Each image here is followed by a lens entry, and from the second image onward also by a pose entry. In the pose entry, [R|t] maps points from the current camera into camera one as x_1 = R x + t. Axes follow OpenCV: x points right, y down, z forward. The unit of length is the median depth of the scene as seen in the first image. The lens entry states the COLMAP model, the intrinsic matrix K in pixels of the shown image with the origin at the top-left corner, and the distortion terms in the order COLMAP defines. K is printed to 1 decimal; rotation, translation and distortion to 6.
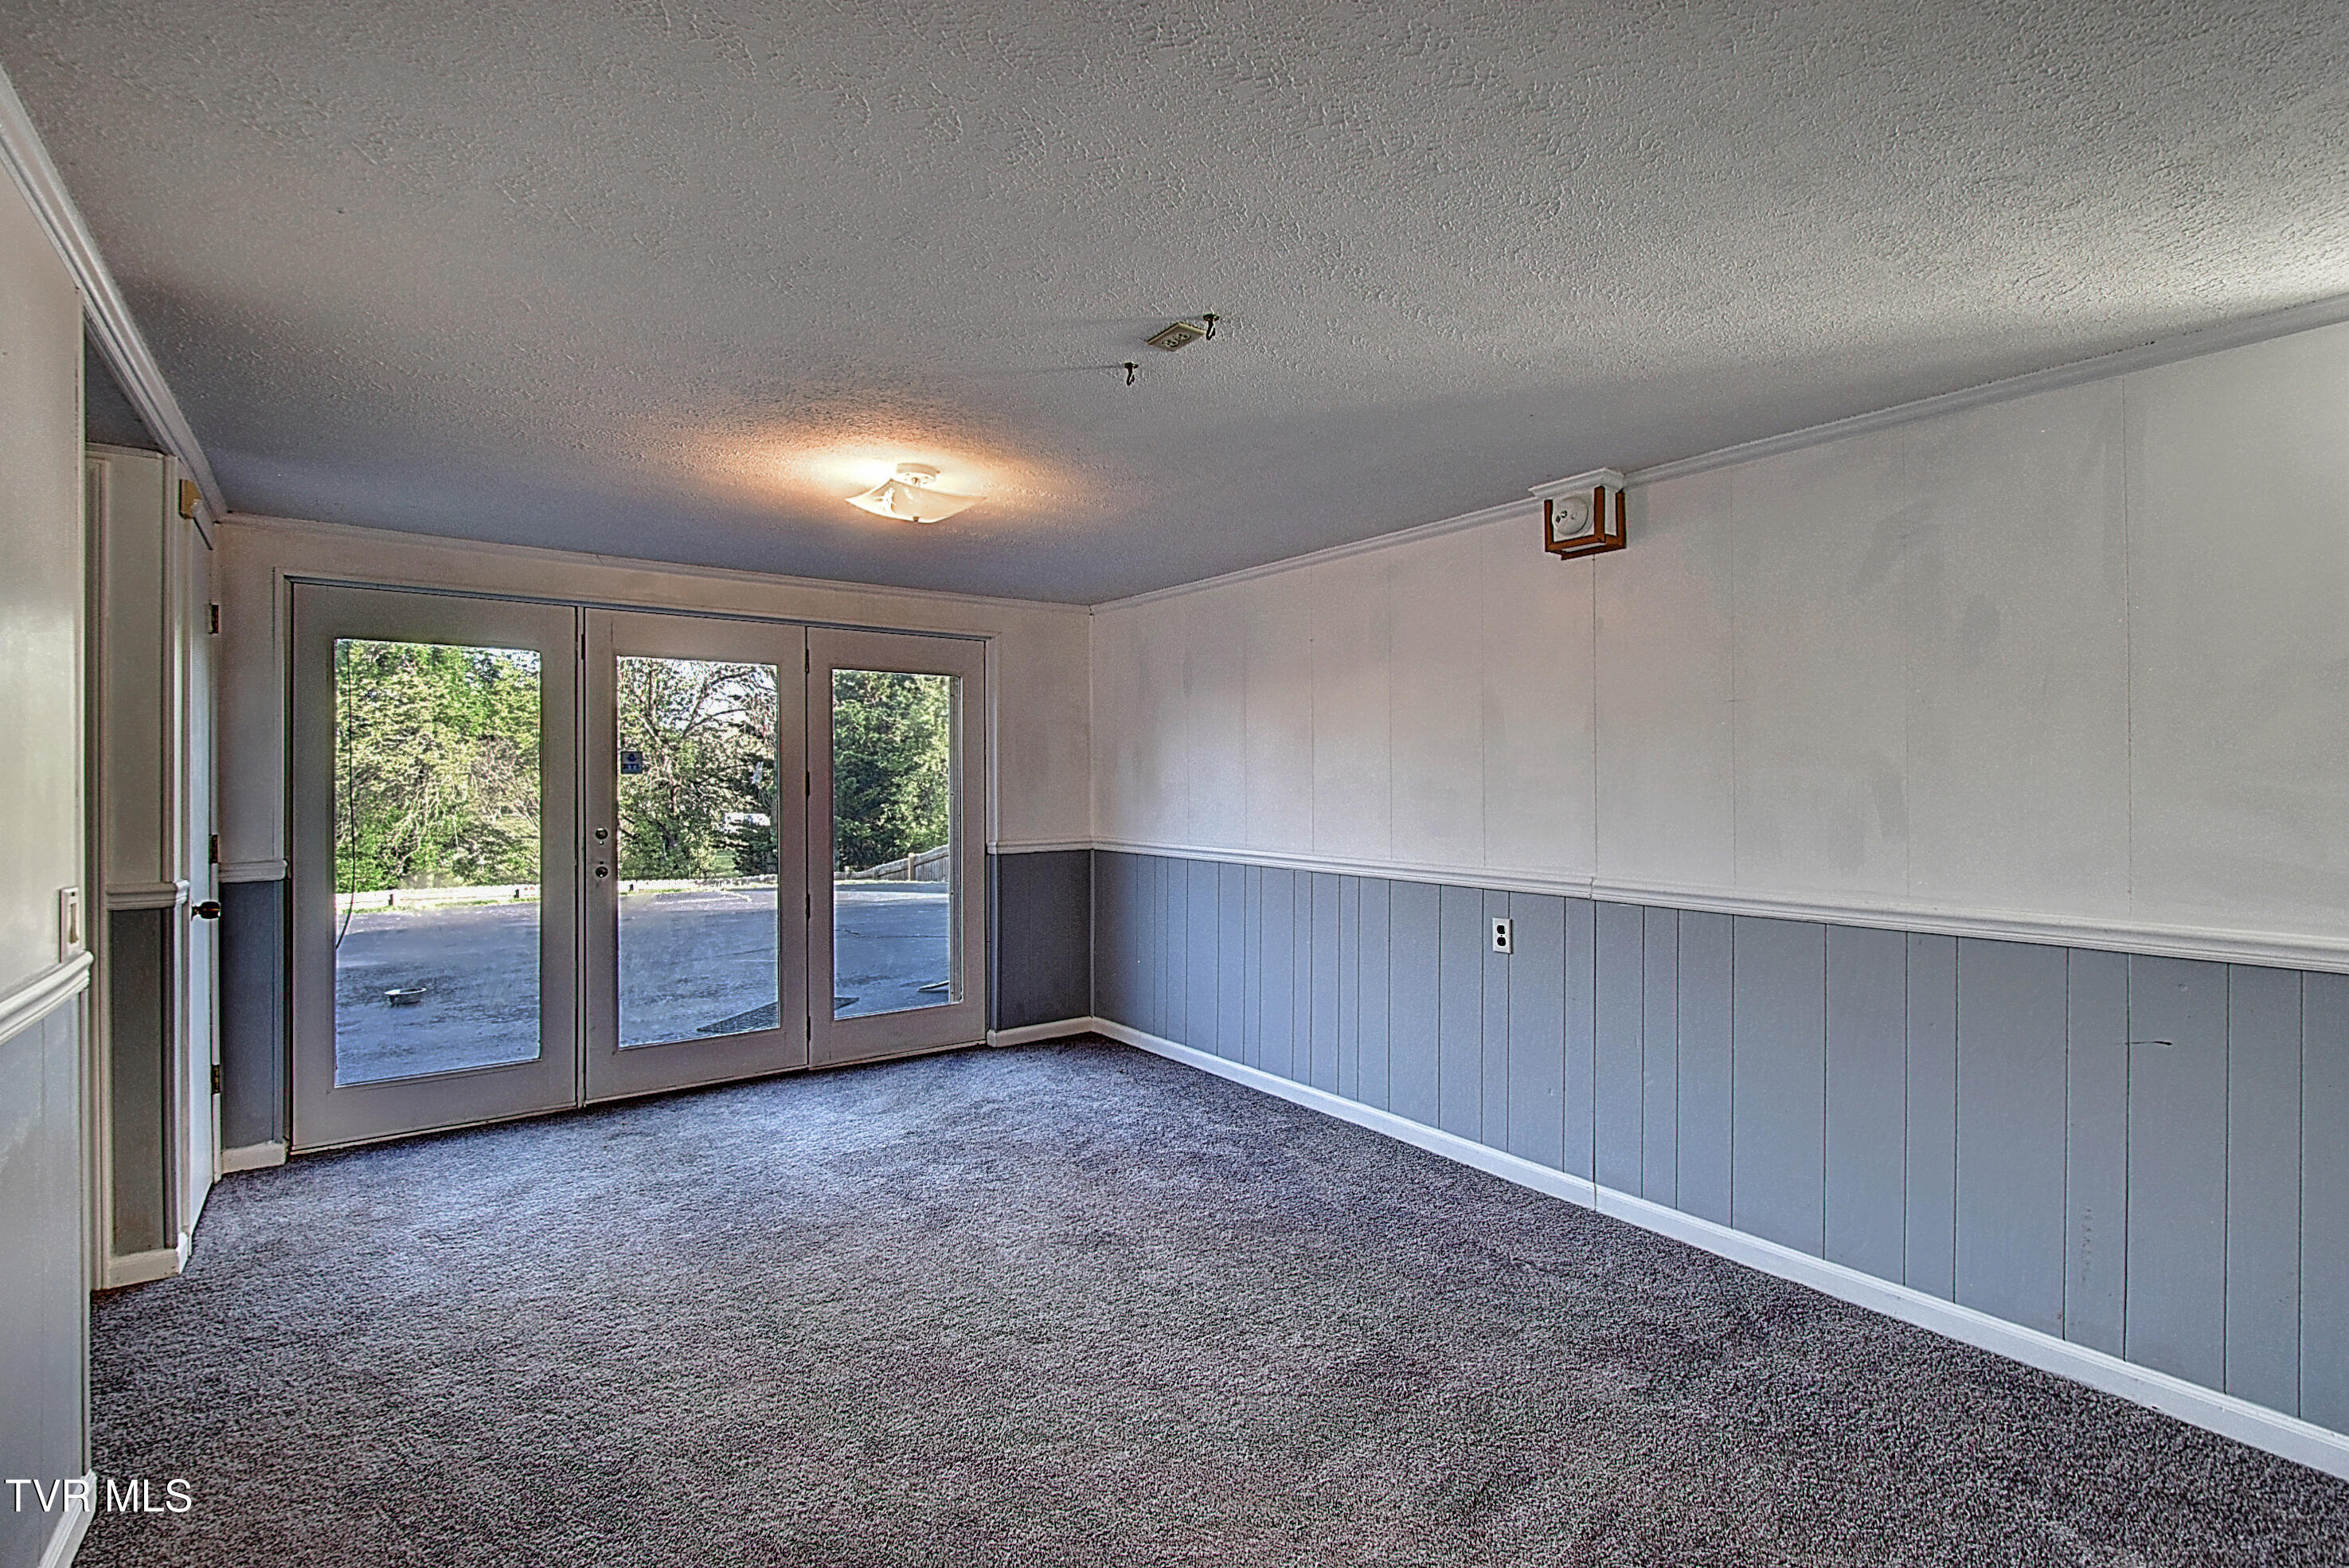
lens RADIAL K [[1039.4, 0, 1202.7], [0, 1039.4, 774.4], [0, 0, 1]] dist [0.001041, -0.000238]
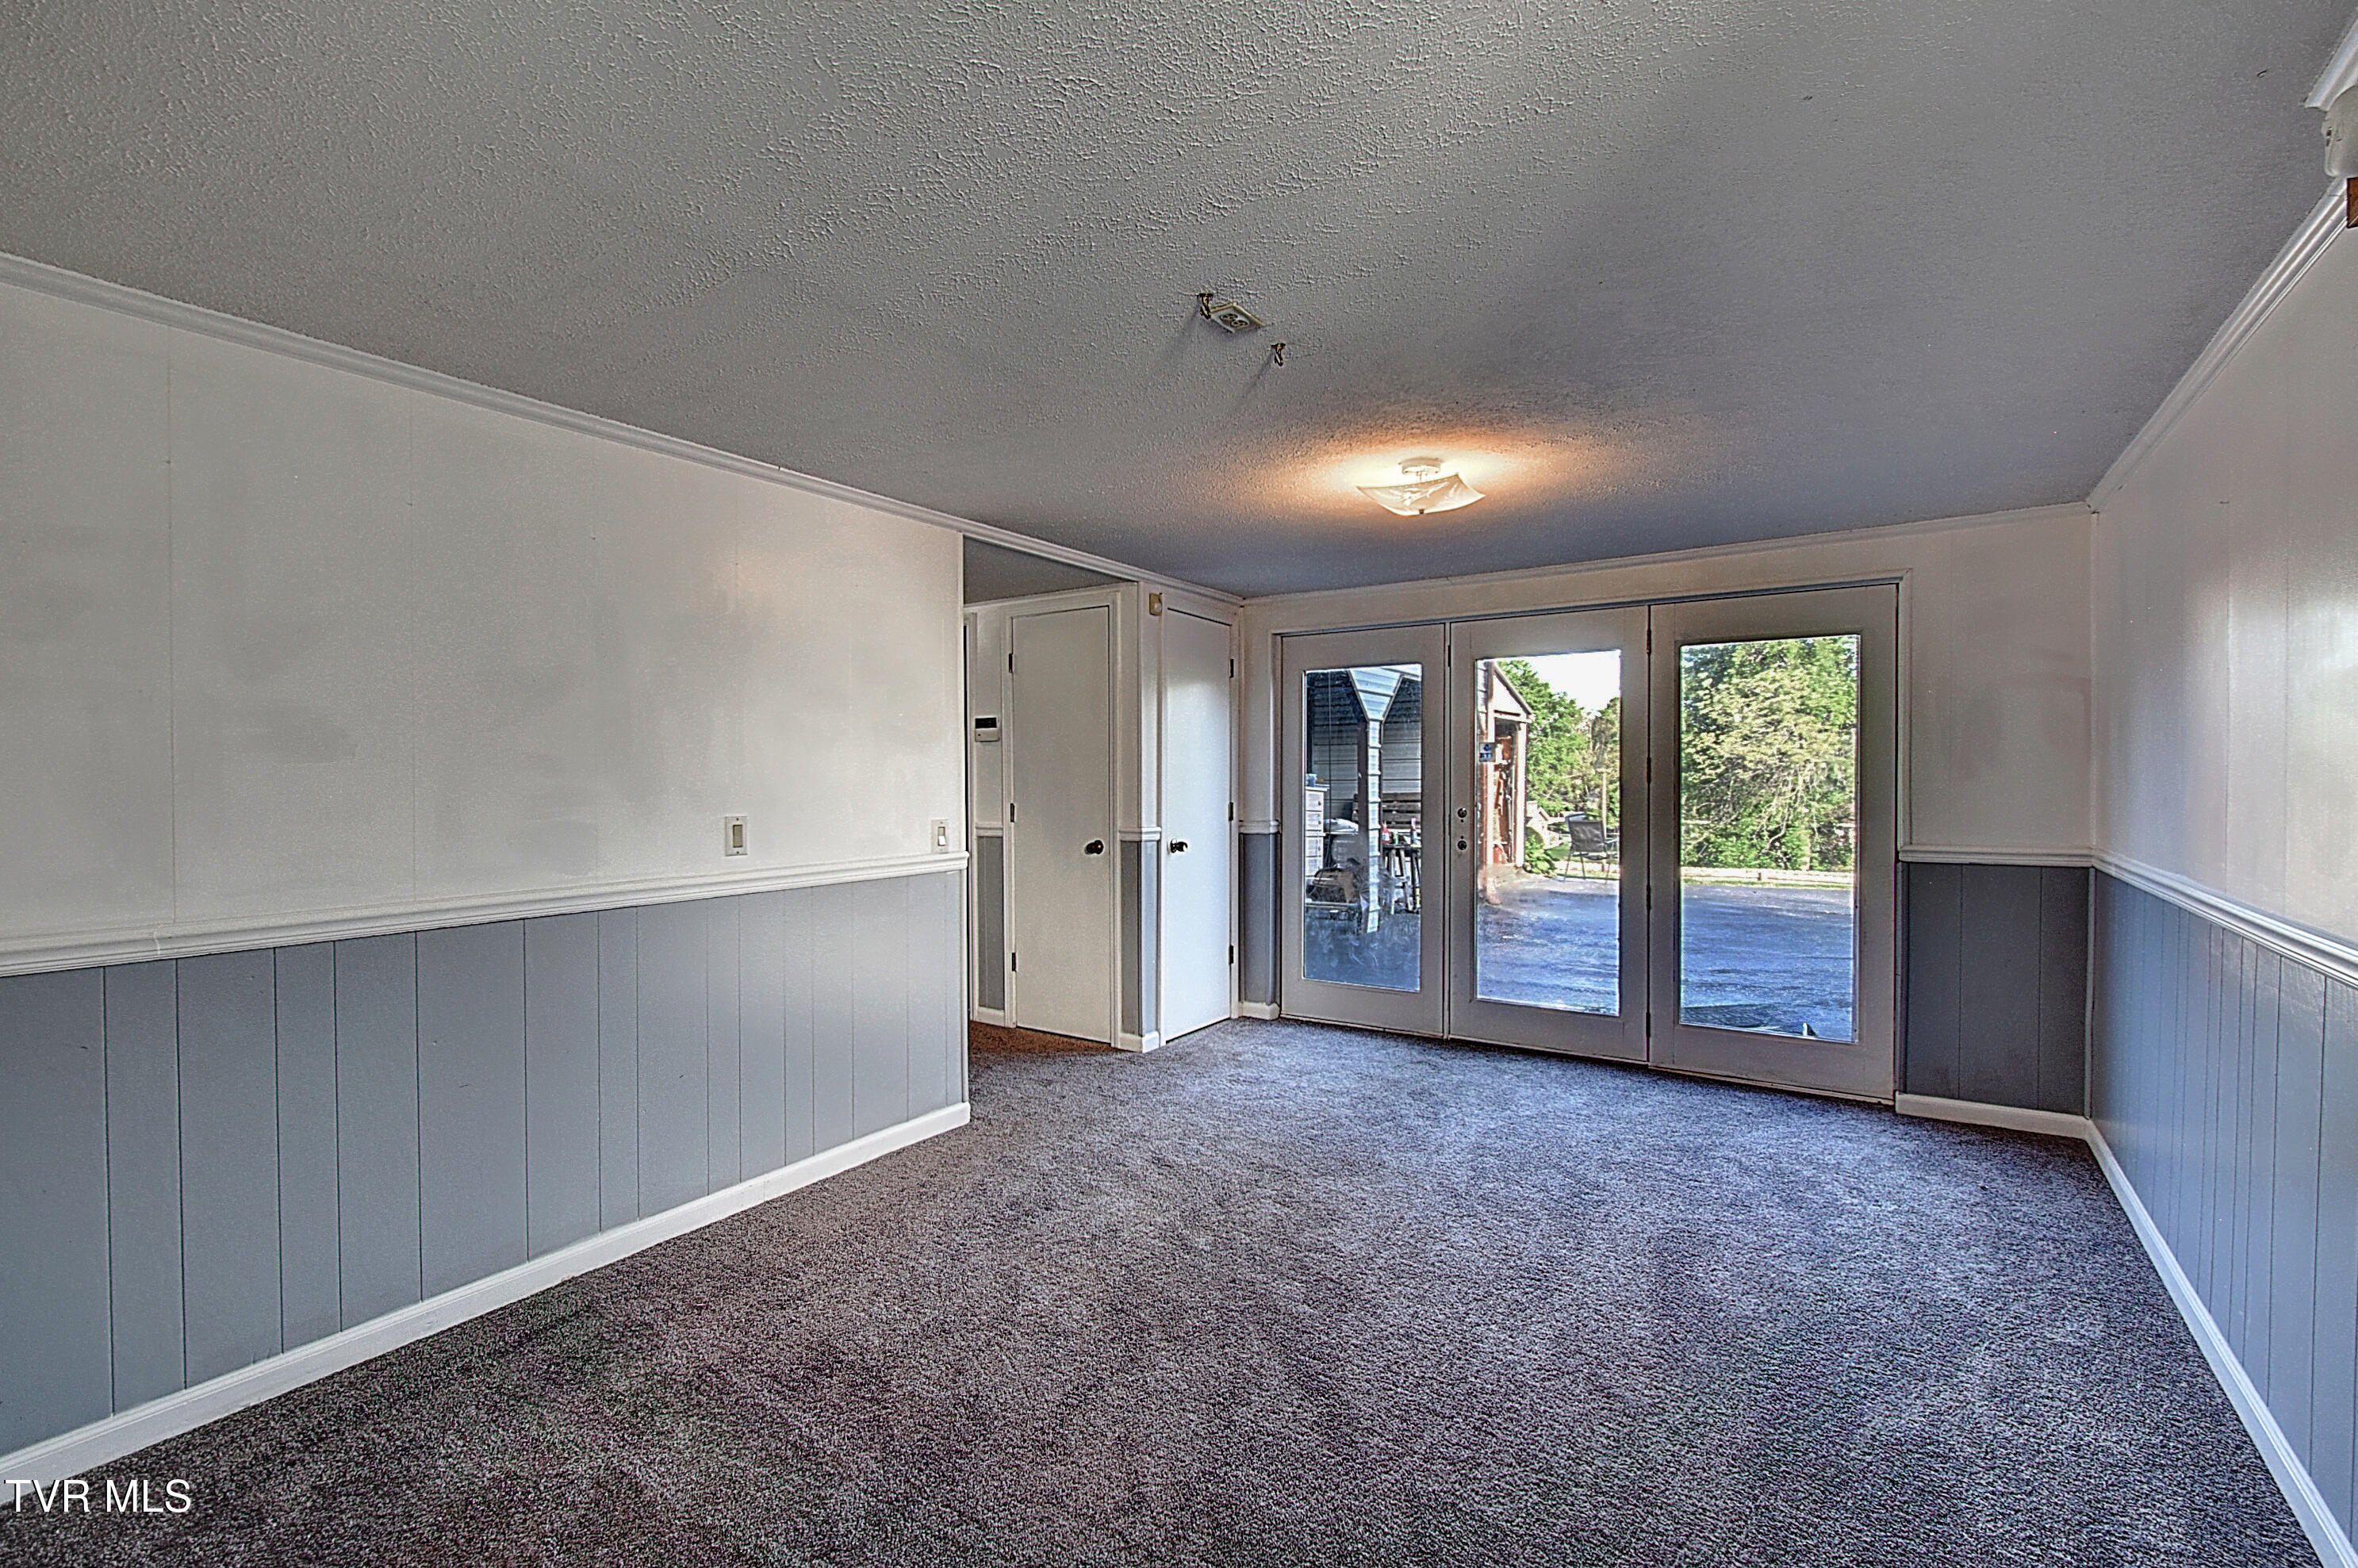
lens RADIAL K [[1083.6, 0, 1209.5], [0, 1083.6, 787.1], [0, 0, 1]] dist [0.025980, -0.000184]
pose [[0.346010, 0.012189, -0.938152, 0.415058], [0.008508, 0.999834, 0.016129, 0.004814], [0.938192, -0.013563, 0.345849, 0.267605]]
